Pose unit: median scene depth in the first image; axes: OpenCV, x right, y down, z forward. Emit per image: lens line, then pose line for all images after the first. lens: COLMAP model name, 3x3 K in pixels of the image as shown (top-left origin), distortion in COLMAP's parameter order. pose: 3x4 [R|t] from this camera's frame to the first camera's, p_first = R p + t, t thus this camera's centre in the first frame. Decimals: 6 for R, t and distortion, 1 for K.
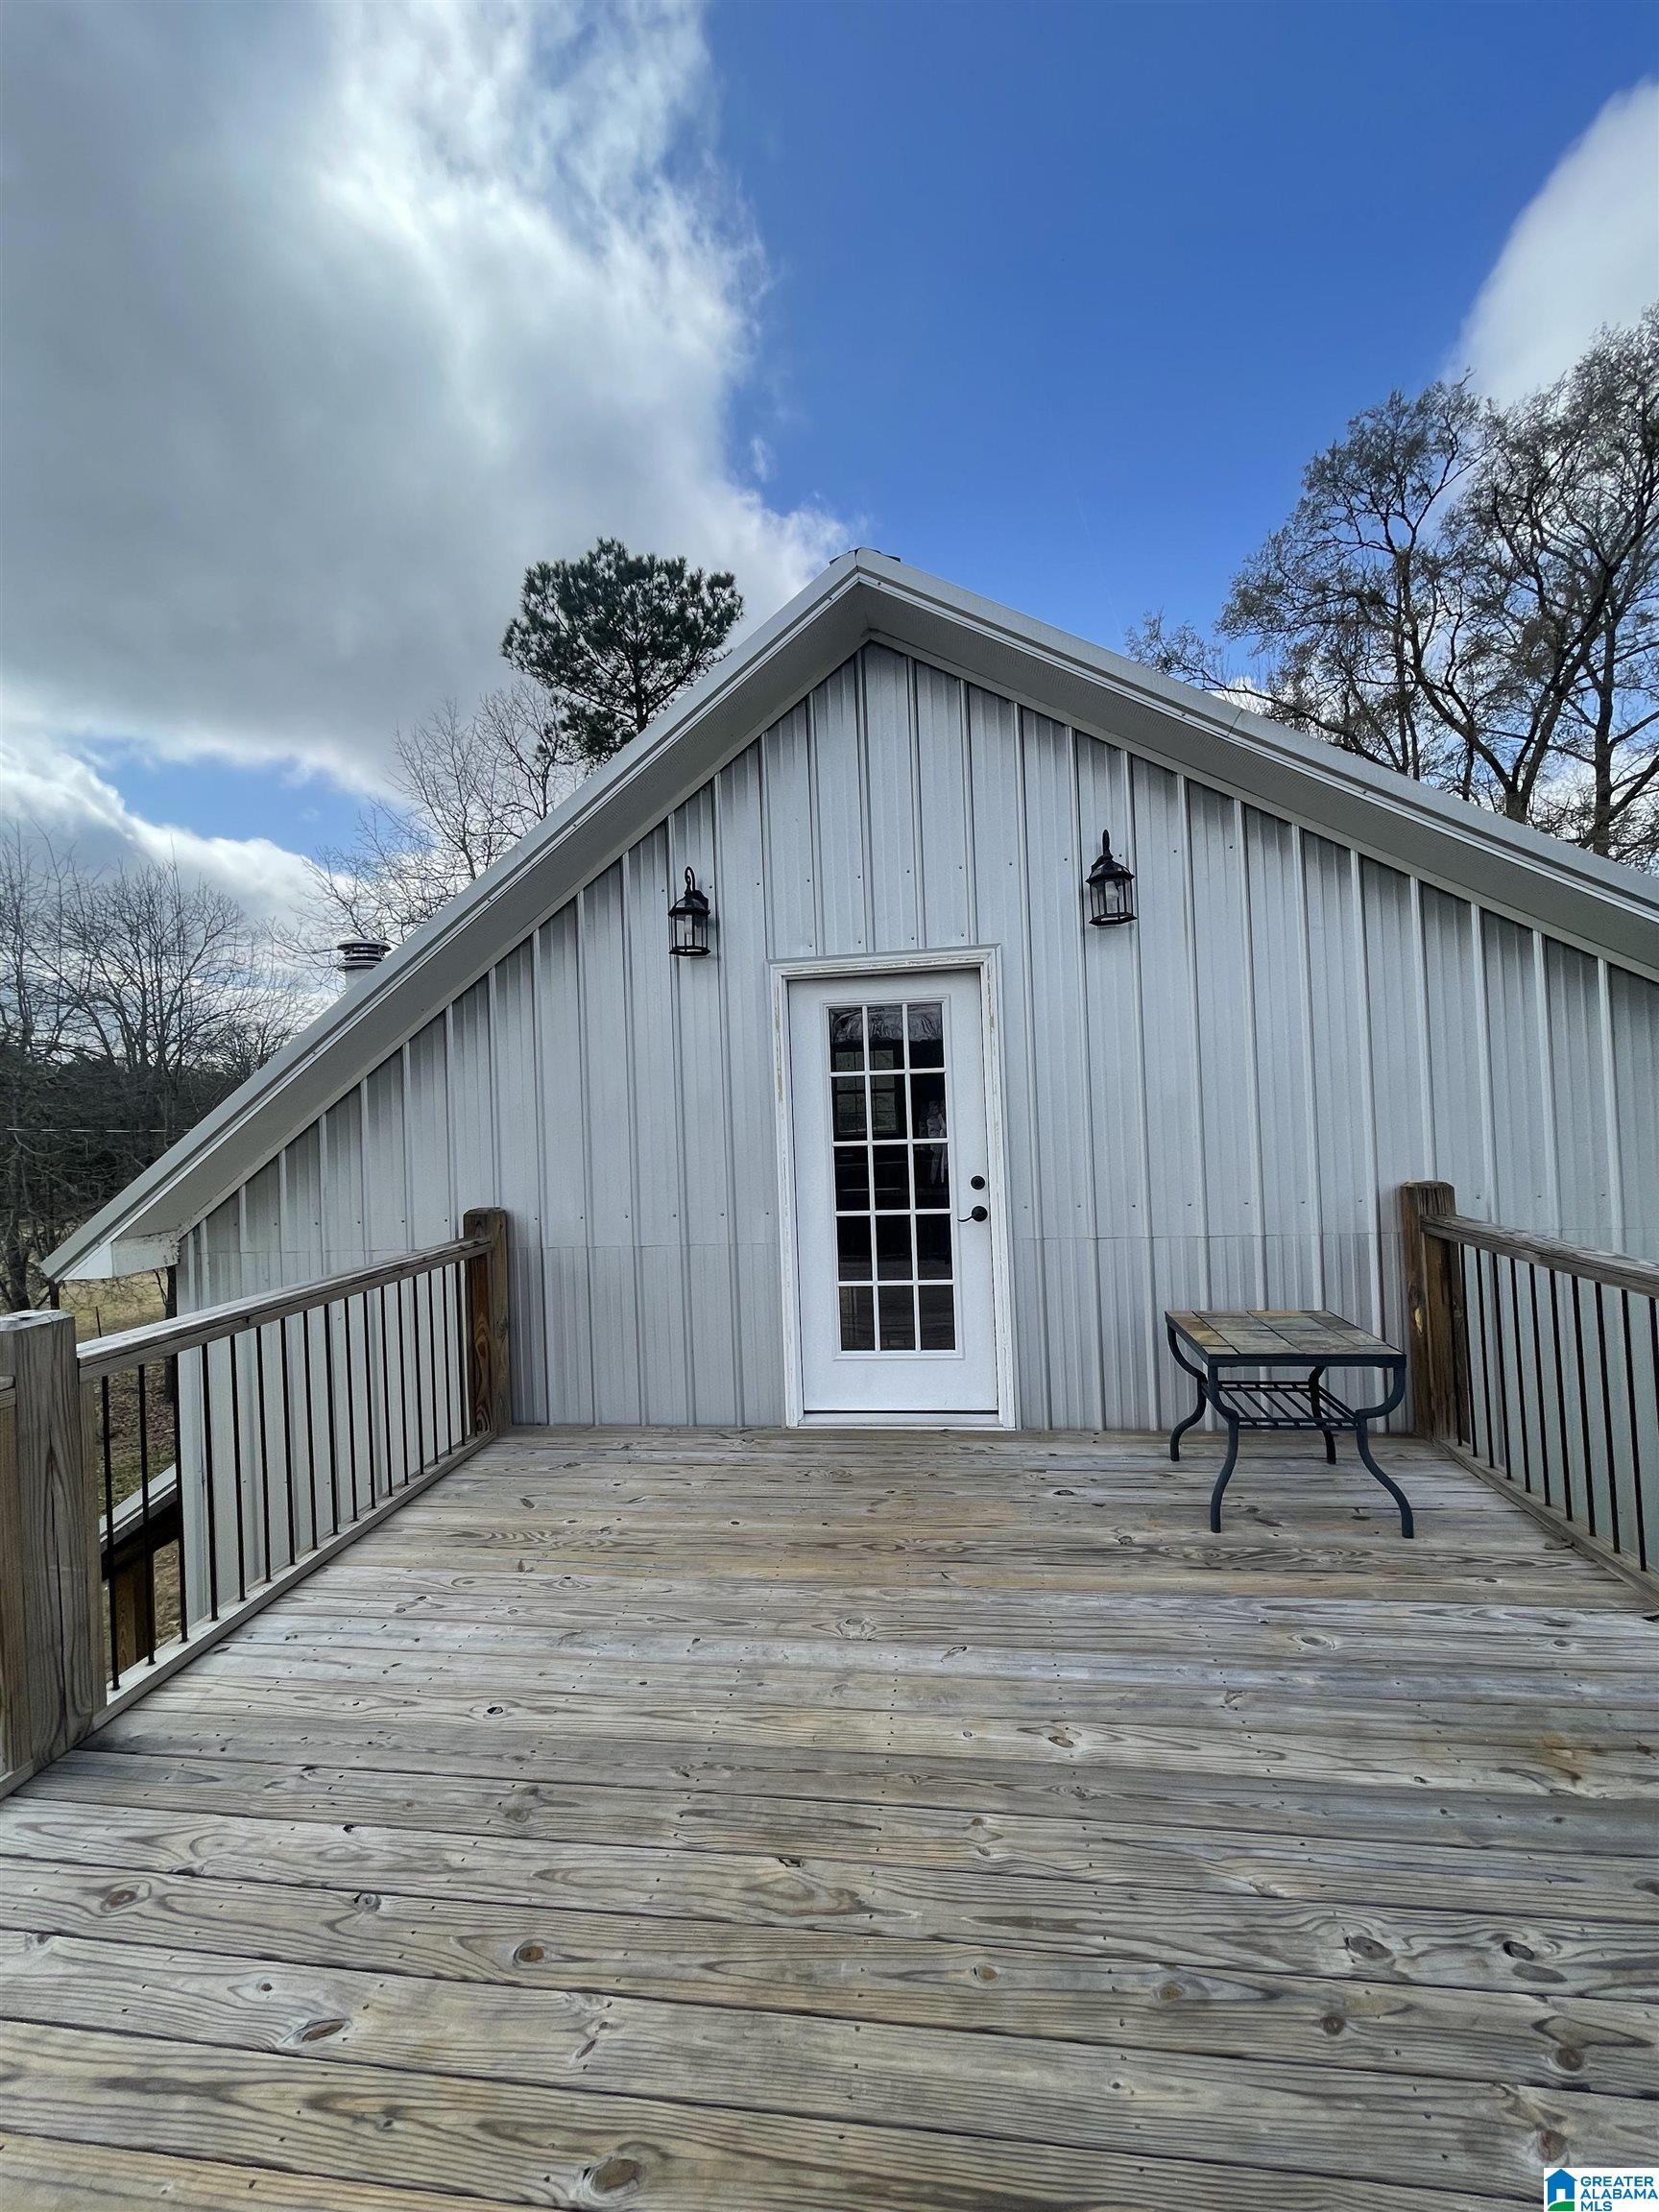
lens RADIAL K [[888.8, 0, 830.1], [0, 888.8, 1097.4], [0, 0, 1]] dist [-0.003811, -0.000072]
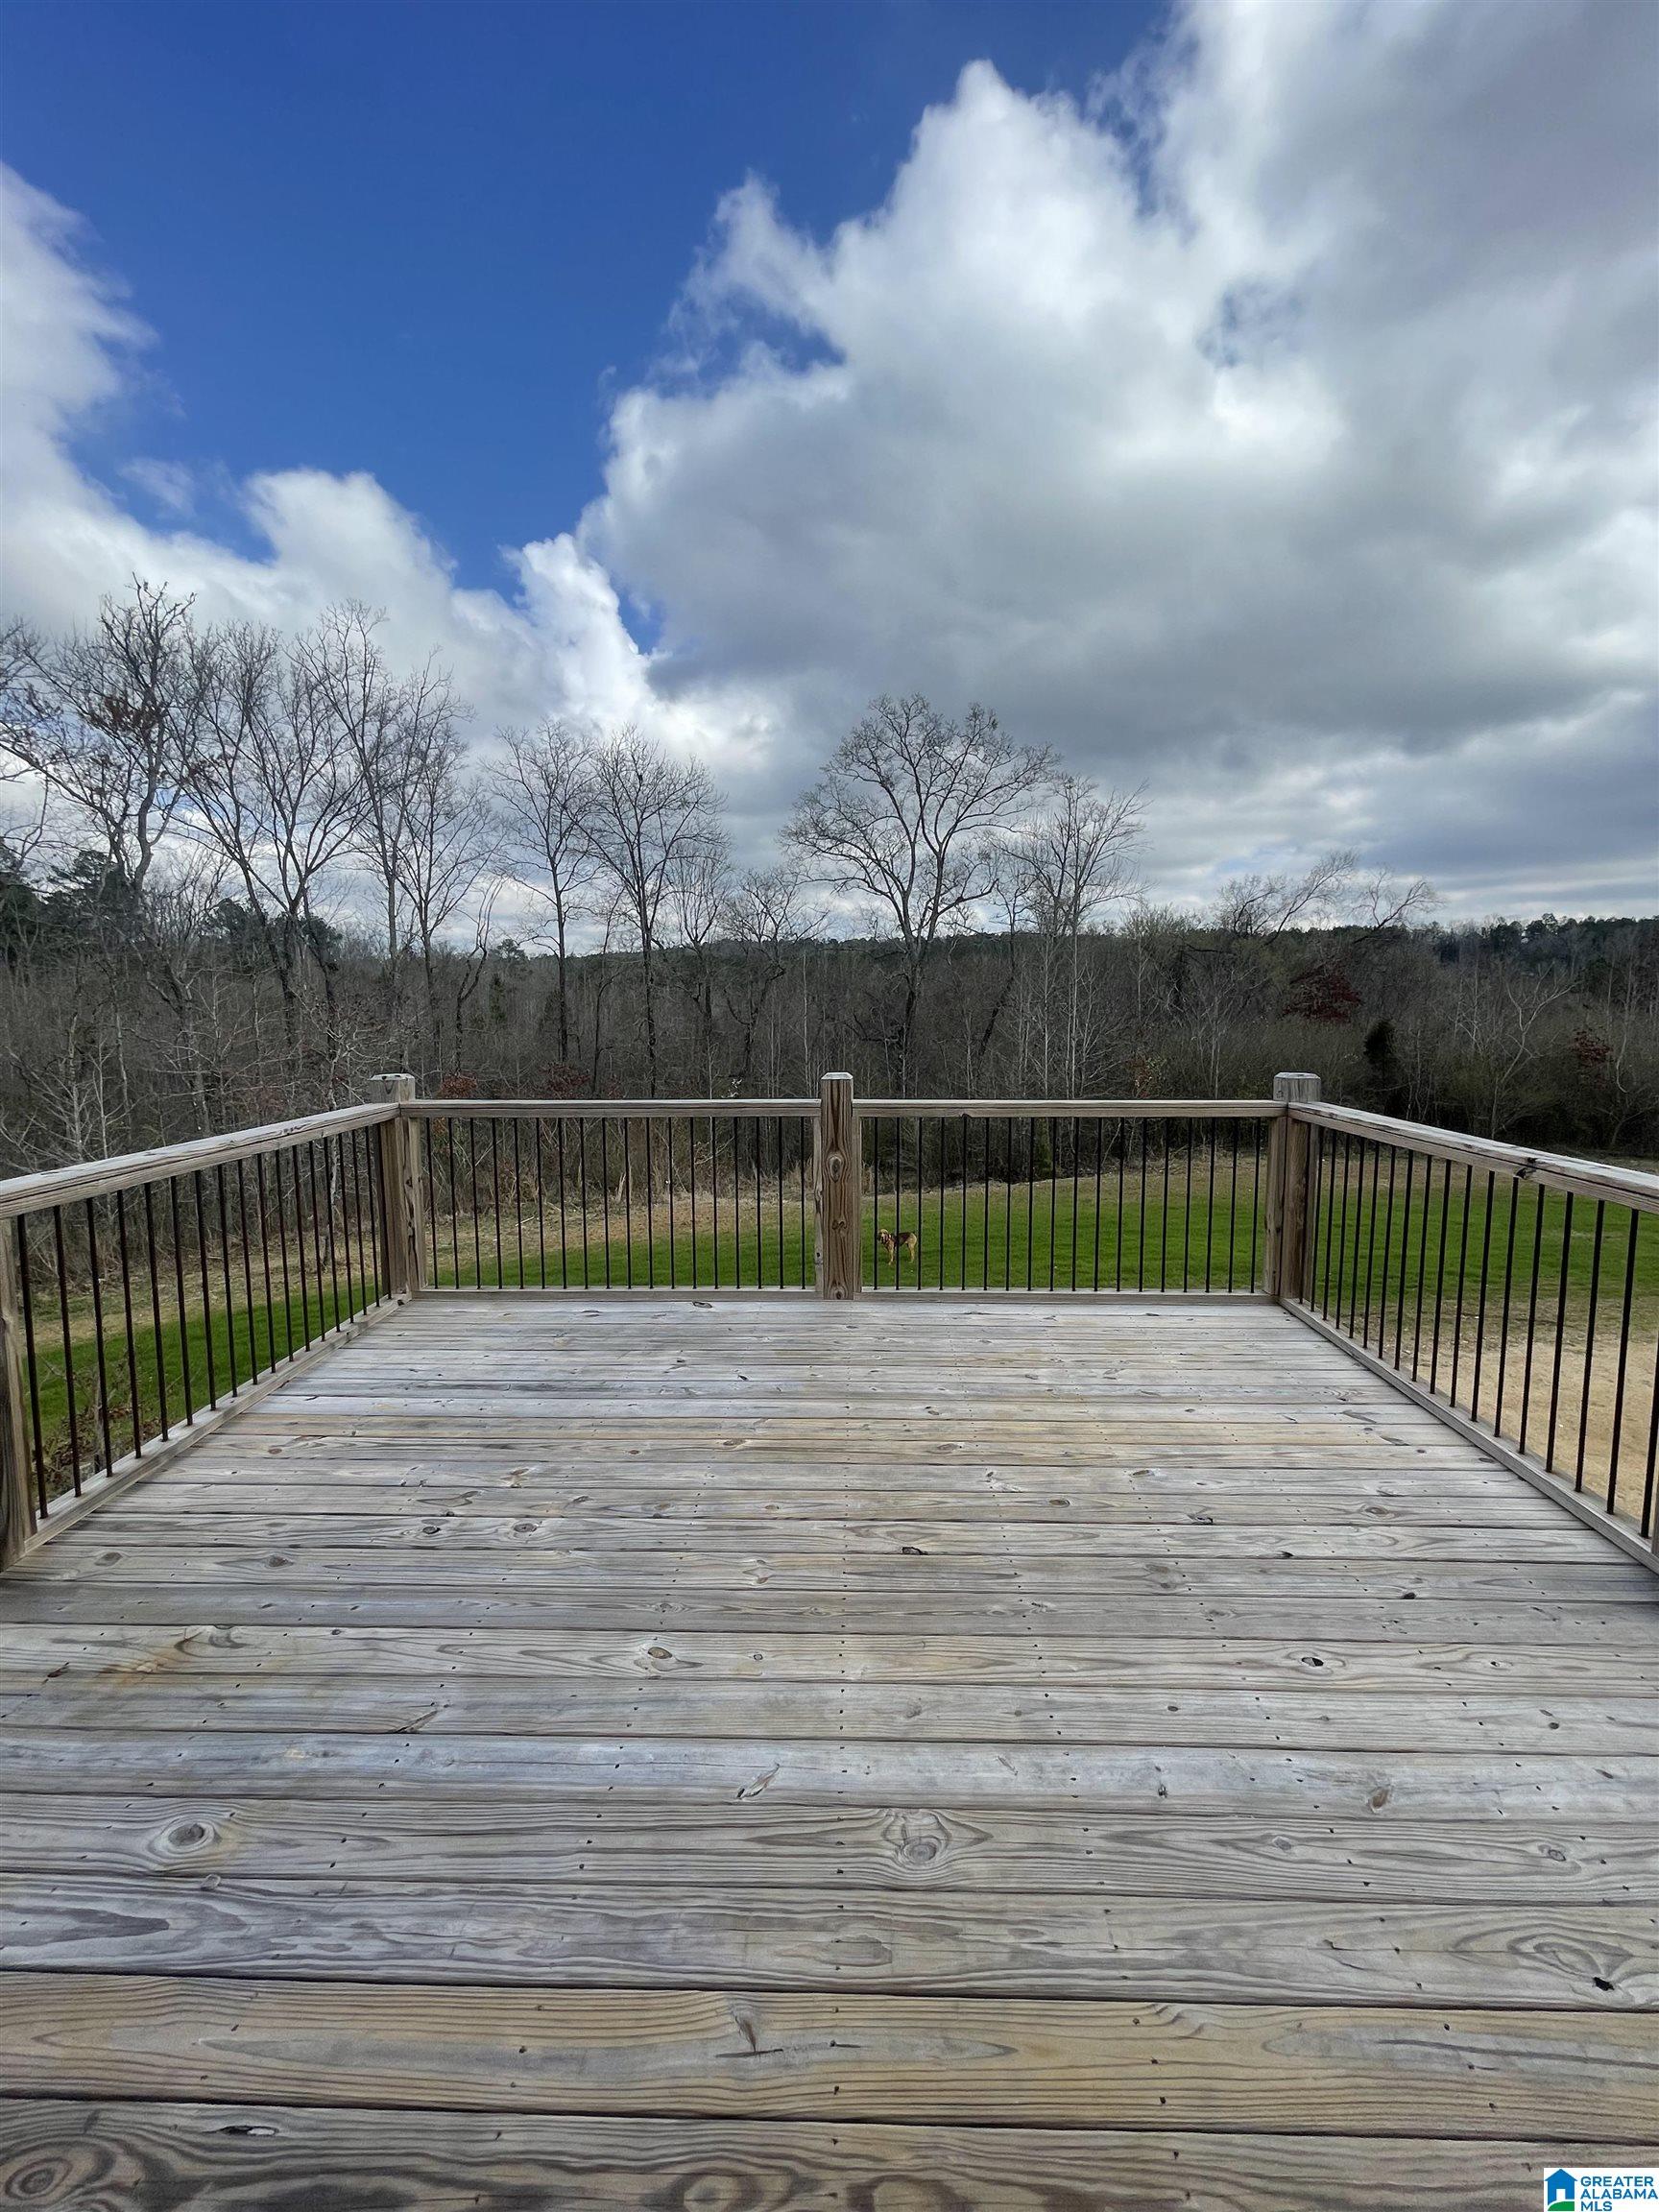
lens RADIAL K [[888.8, 0, 835.8], [0, 888.8, 1093.9], [0, 0, 1]] dist [-0.003811, -0.000072]
pose [[-0.991639, 0.057936, -0.115307, 0.148913], [0.046501, 0.993950, 0.099500, 0.054474], [0.120374, 0.093307, -0.988334, 1.873810]]
